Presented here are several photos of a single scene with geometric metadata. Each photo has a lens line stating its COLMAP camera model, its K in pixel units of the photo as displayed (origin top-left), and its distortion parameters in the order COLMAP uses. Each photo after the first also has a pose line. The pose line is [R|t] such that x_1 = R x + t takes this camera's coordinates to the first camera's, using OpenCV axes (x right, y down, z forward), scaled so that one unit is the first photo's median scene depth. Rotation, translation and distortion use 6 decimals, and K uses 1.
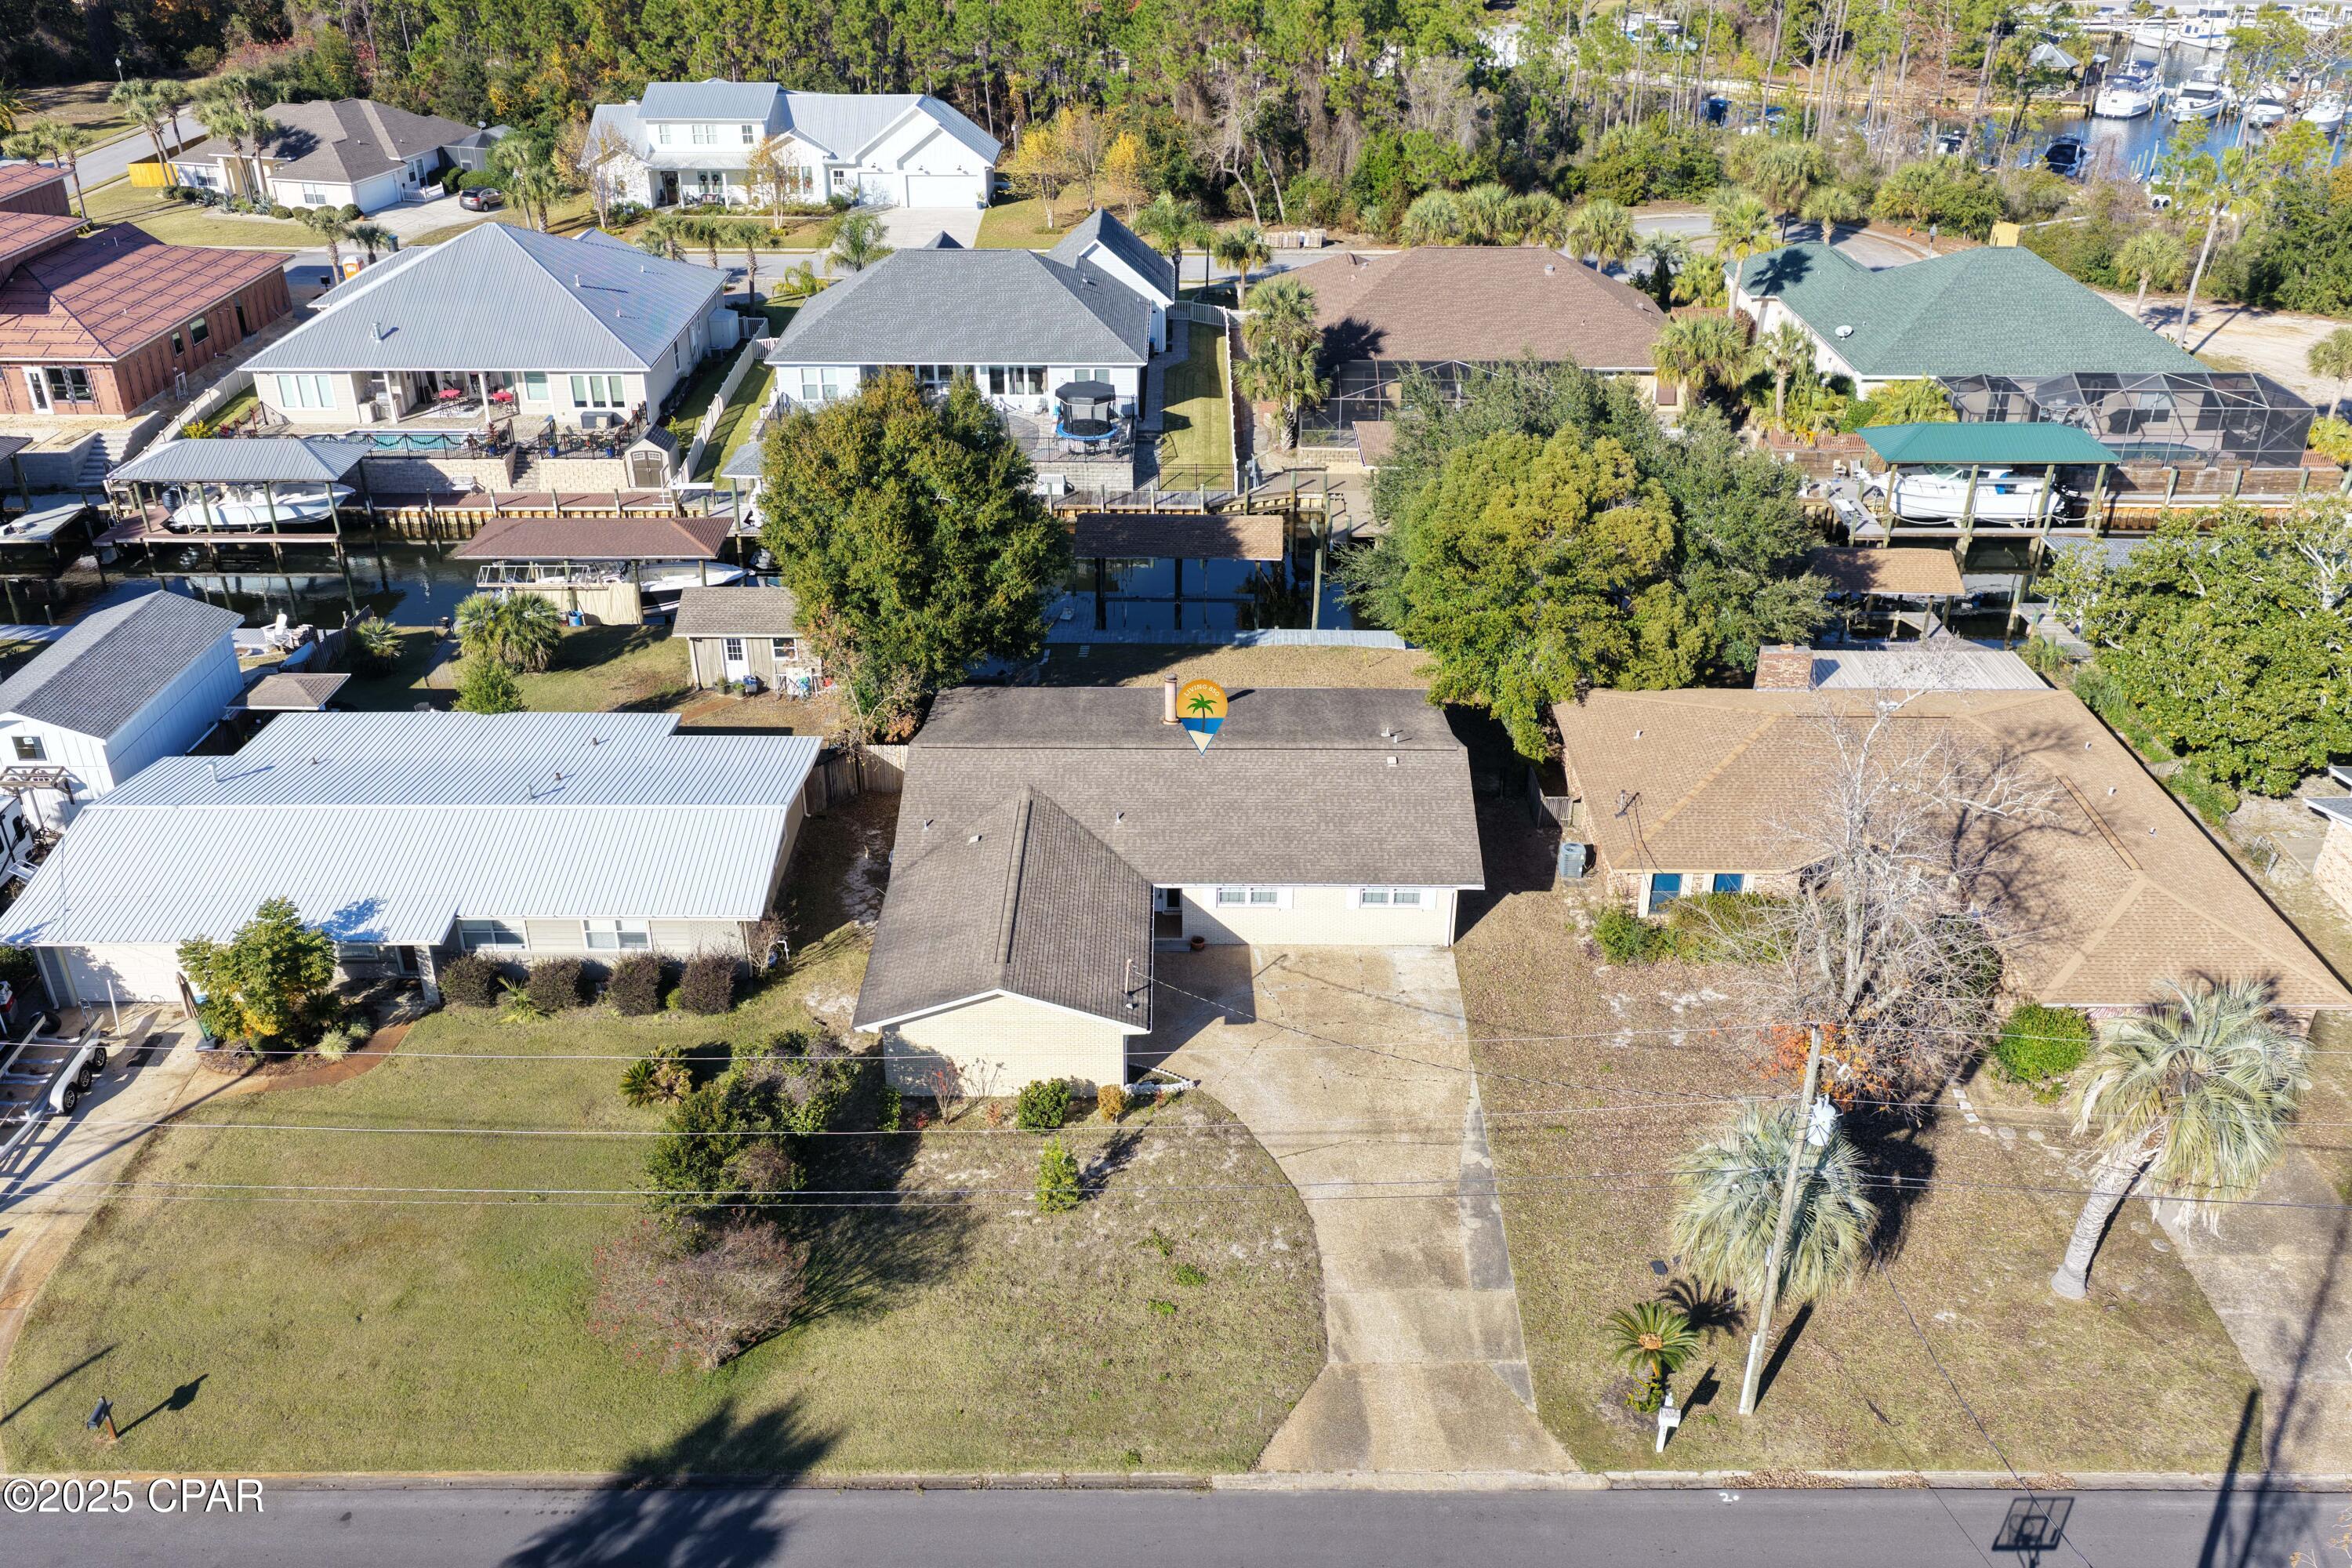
lens RADIAL K [[1951.4, 0, 1187.2], [0, 1951.4, 799.9], [0, 0, 1]] dist [-0.009997, 0.032101]
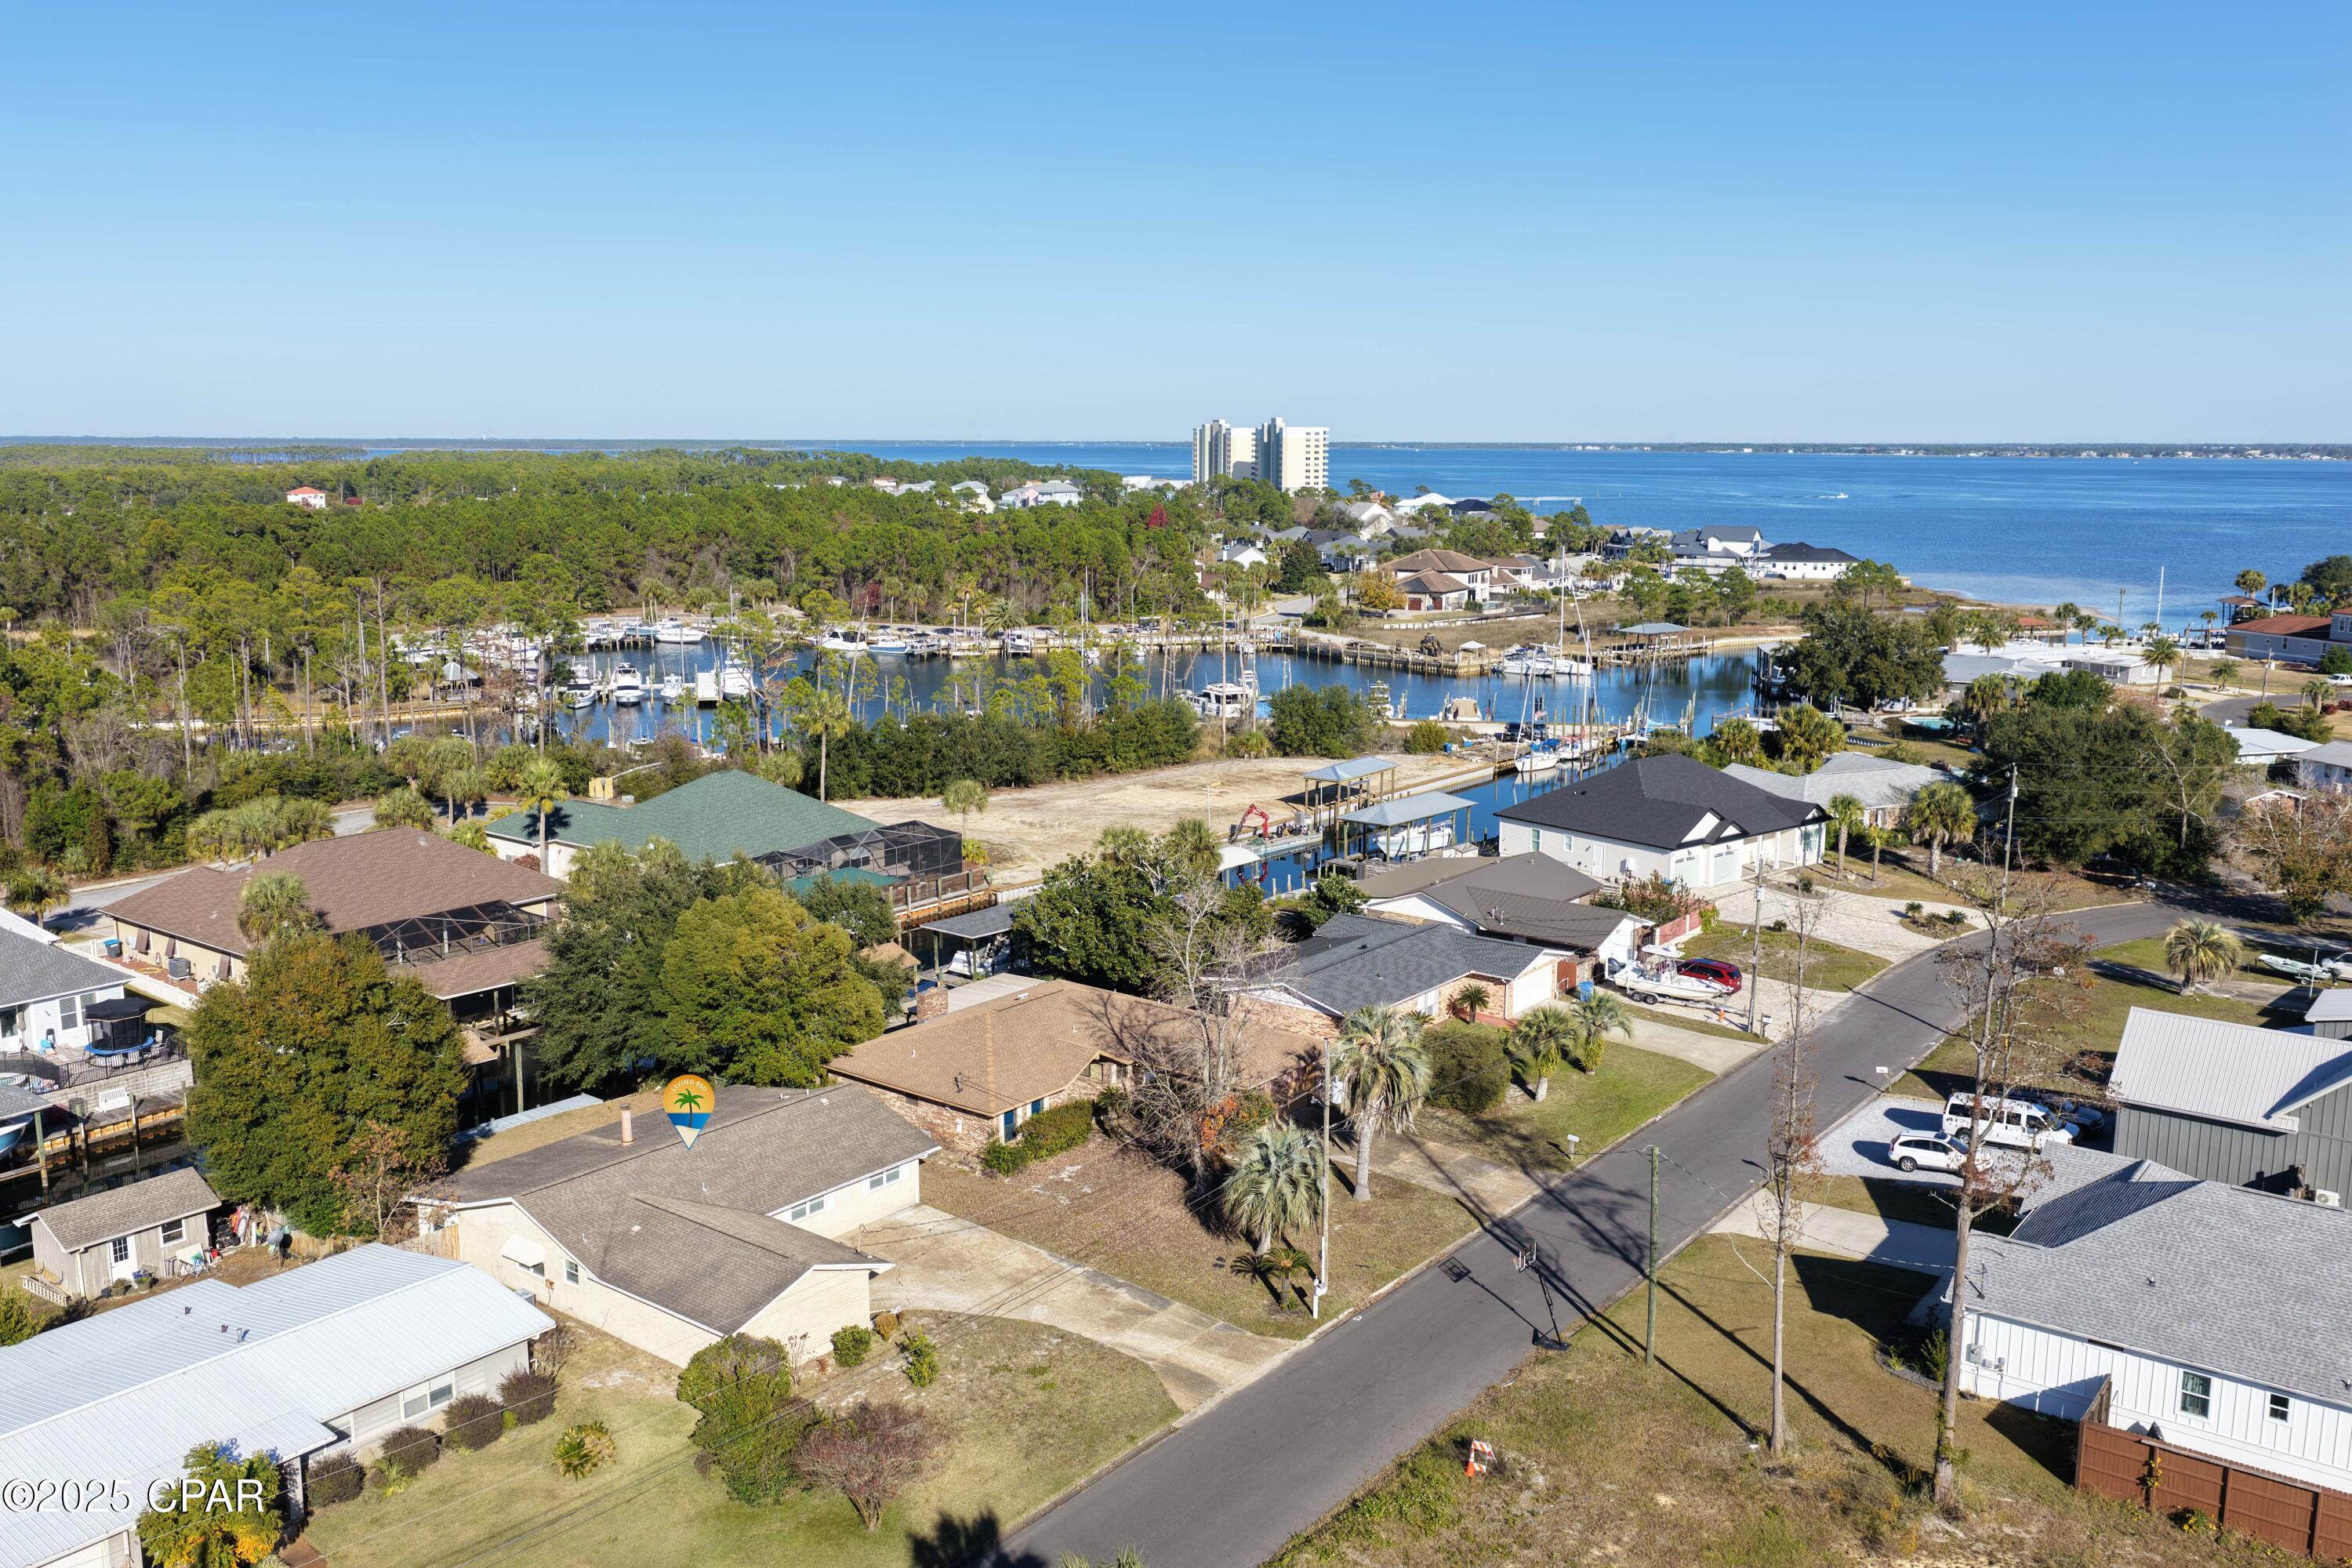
lens RADIAL K [[1951.4, 0, 1187.2], [0, 1951.4, 799.9], [0, 0, 1]] dist [-0.009997, 0.032101]
pose [[0.614022, -0.146261, 0.775619, -0.917418], [0.377371, 0.917487, -0.125734, 0.065401], [-0.693230, 0.369900, 0.618552, -0.152674]]
